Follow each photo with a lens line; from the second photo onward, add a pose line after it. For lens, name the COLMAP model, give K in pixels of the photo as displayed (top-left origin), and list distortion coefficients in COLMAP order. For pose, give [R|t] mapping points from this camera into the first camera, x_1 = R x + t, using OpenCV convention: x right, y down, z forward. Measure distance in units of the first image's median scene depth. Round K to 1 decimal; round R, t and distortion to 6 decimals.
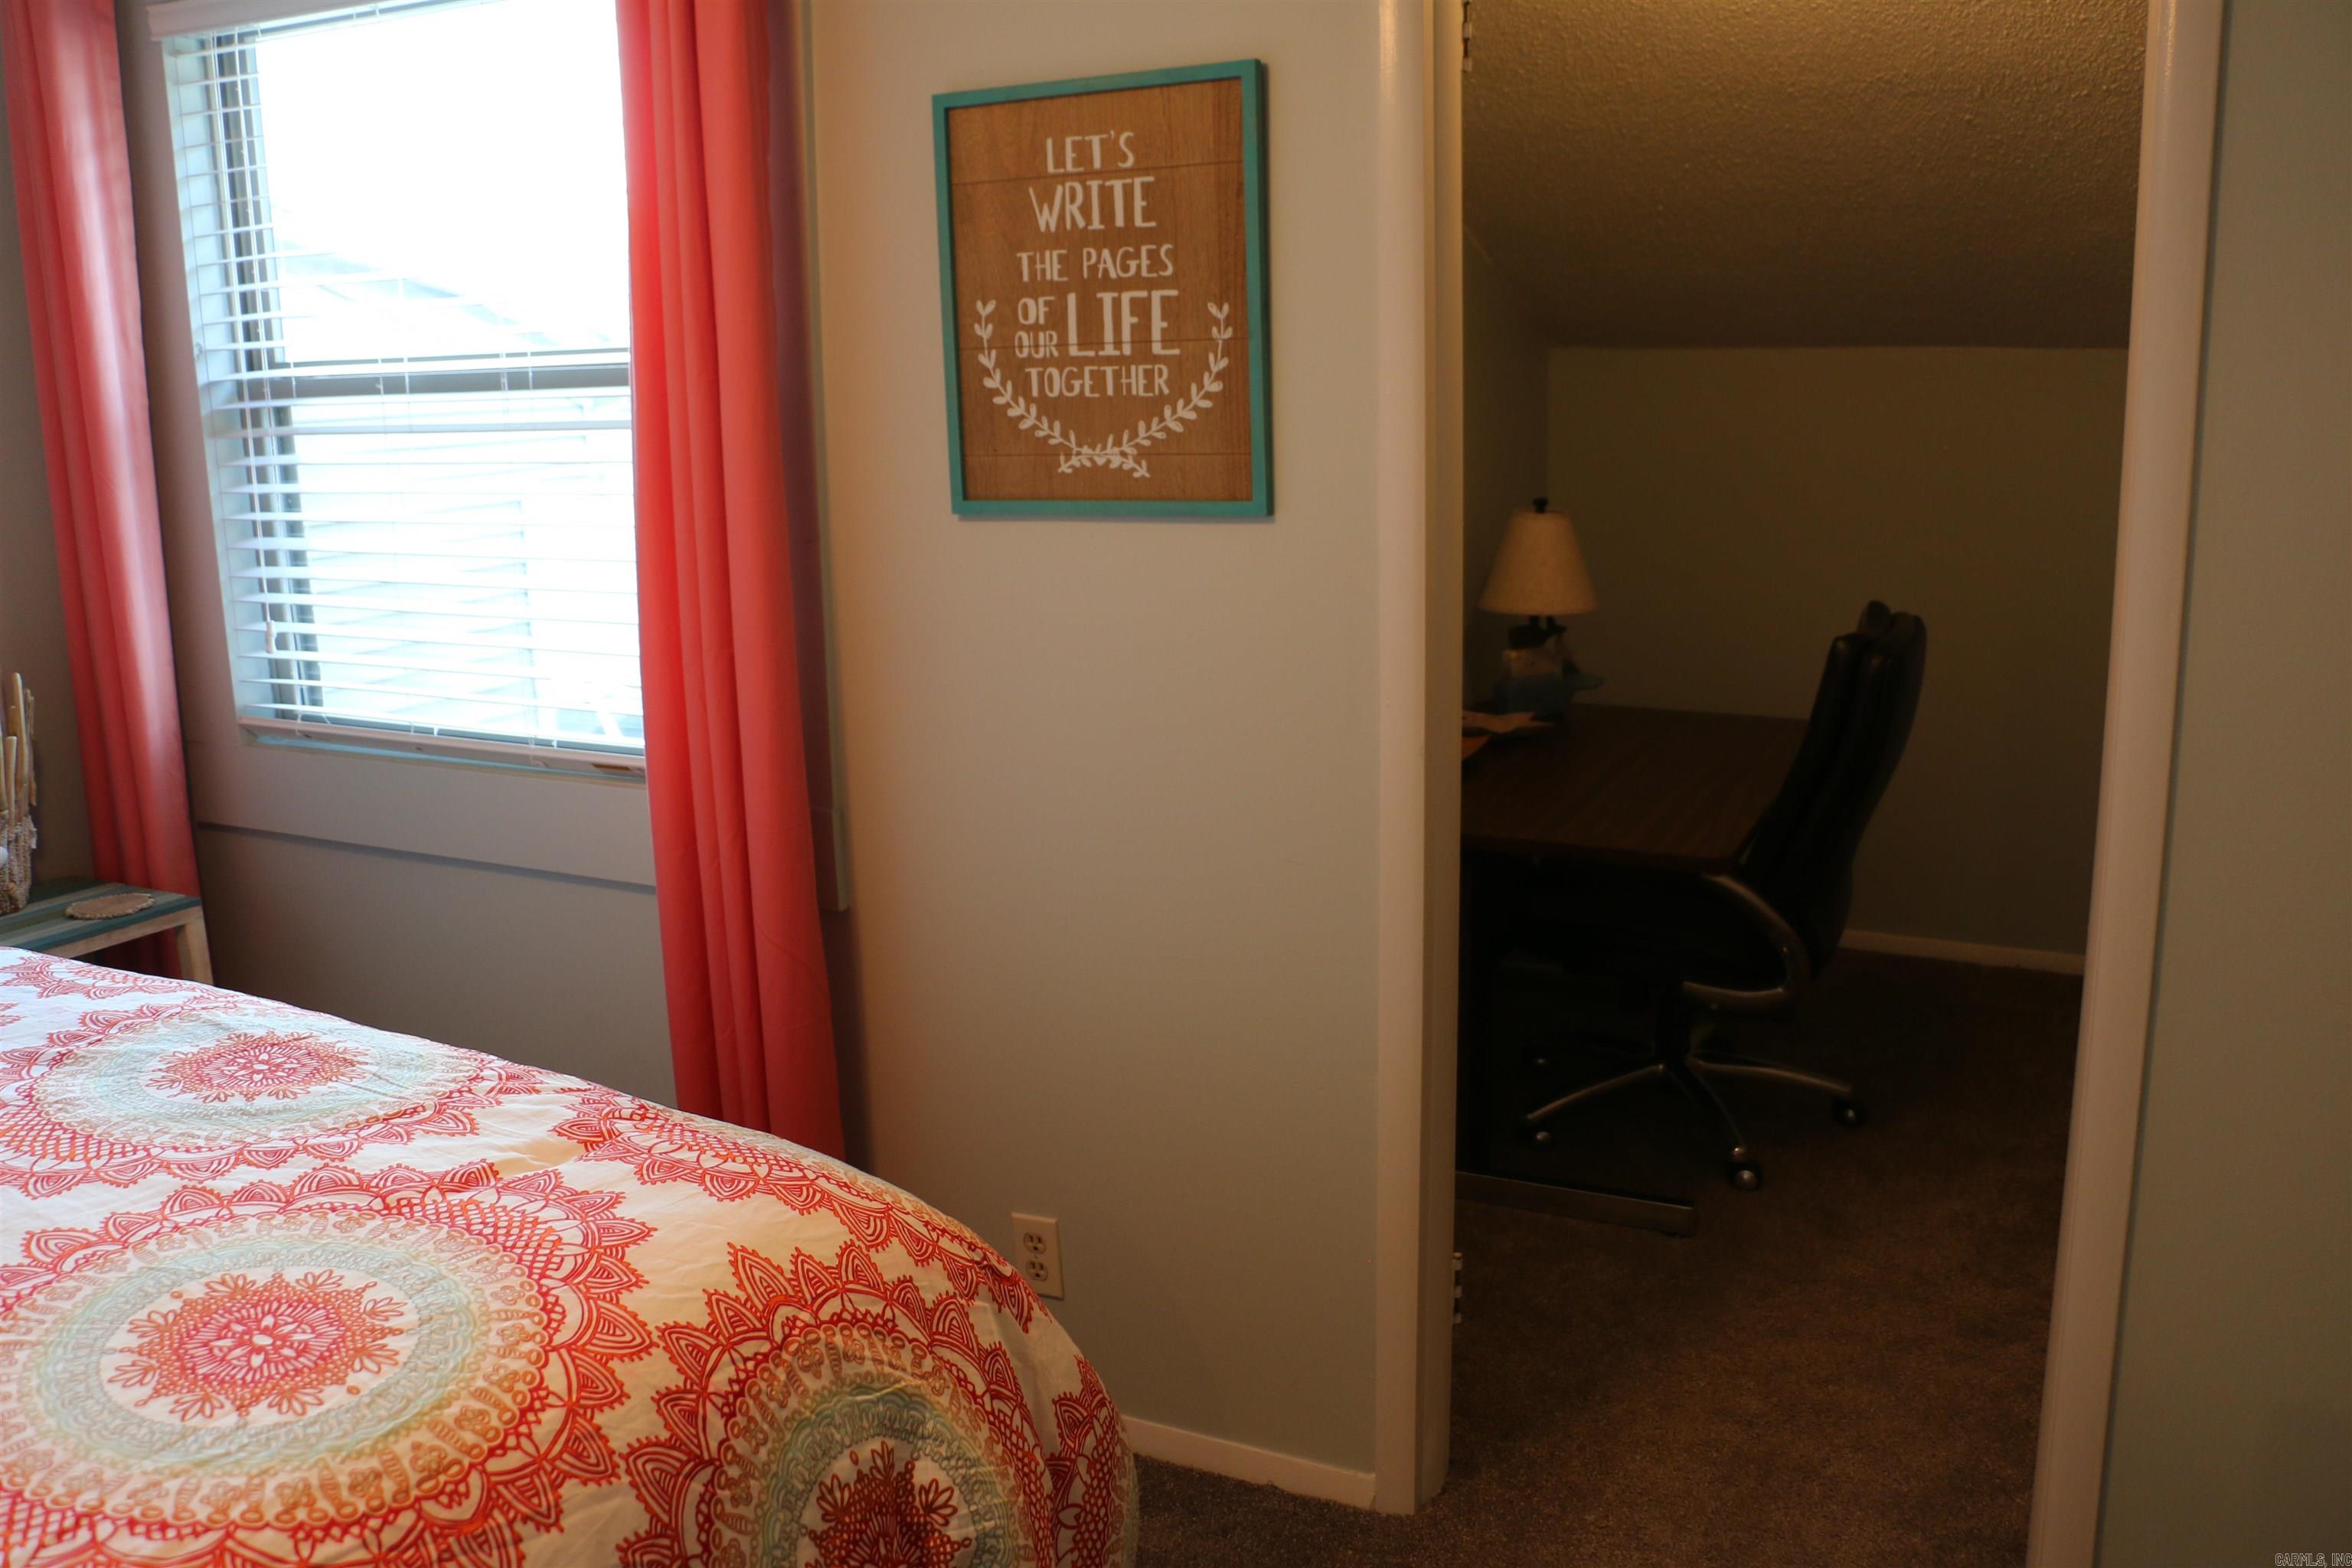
lens RADIAL K [[1906.4, 0, 1172.1], [0, 1906.4, 758.9], [0, 0, 1]] dist [-0.190239, 0.166395]
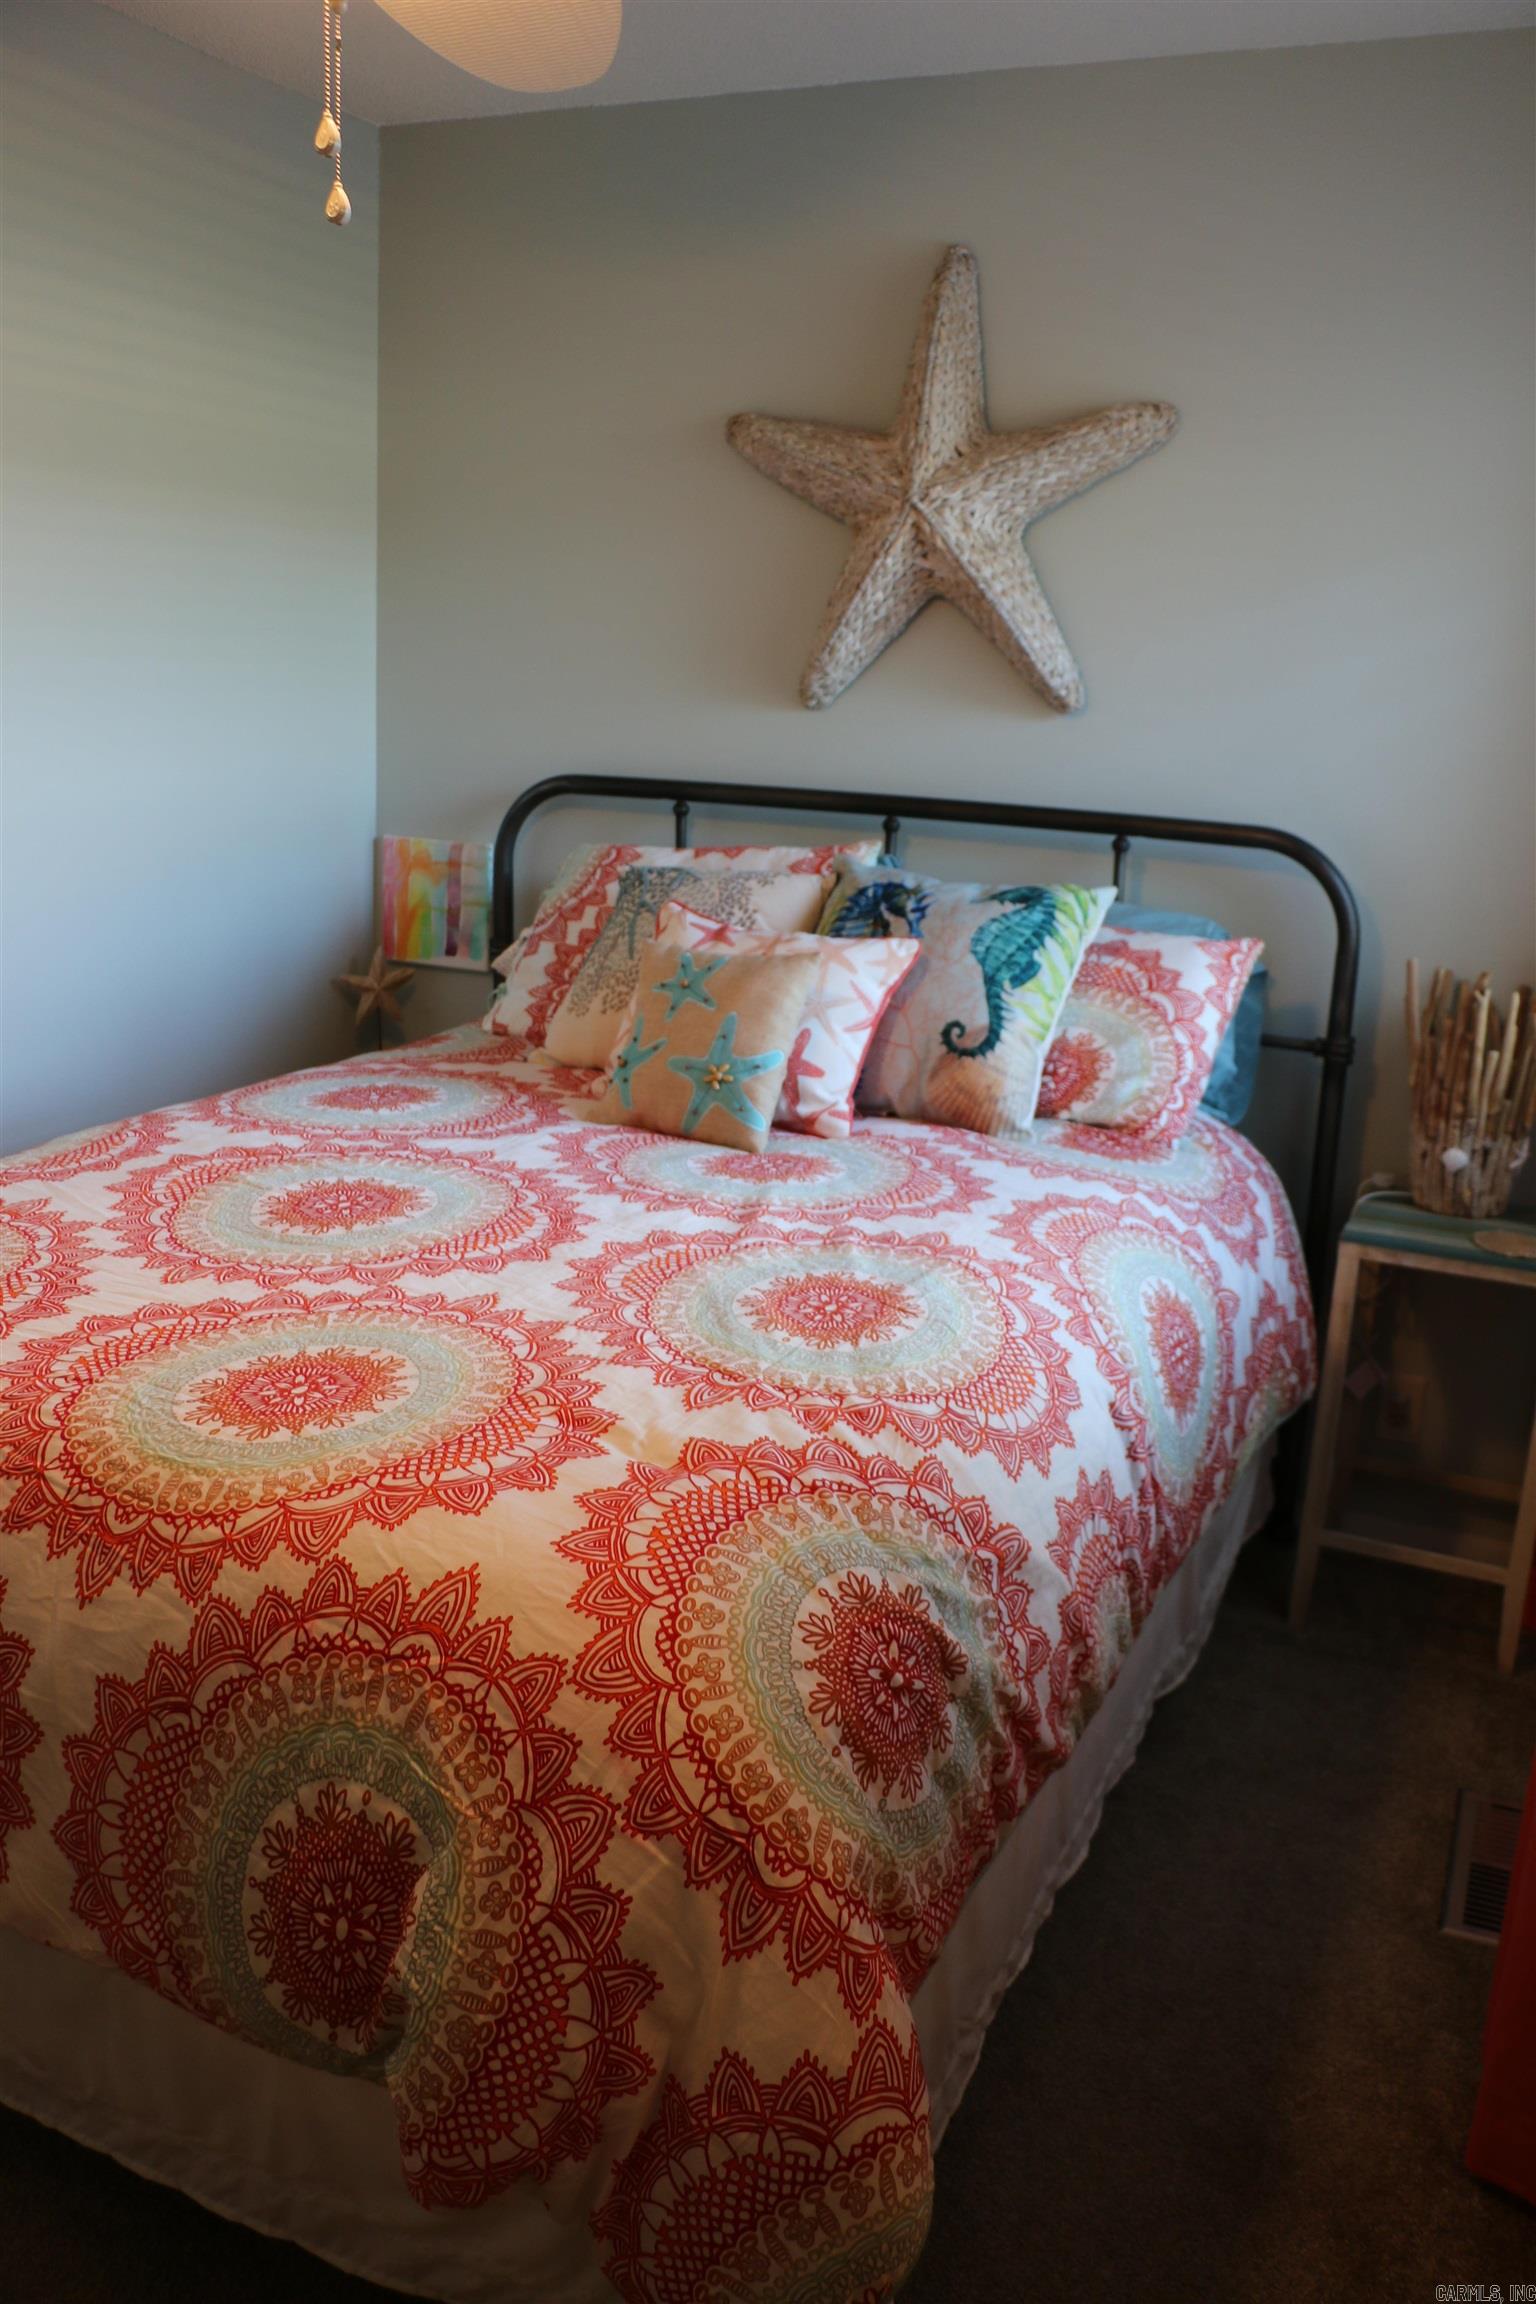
lens RADIAL K [[1867.5, 0, 796.7], [0, 1867.5, 1163.9], [0, 0, 1]] dist [-0.190239, 0.166395]
pose [[0.043073, 0.280534, -0.958877, 0.656101], [-0.252152, 0.931749, 0.261271, -0.238084], [0.966728, 0.230529, 0.110871, 1.031802]]
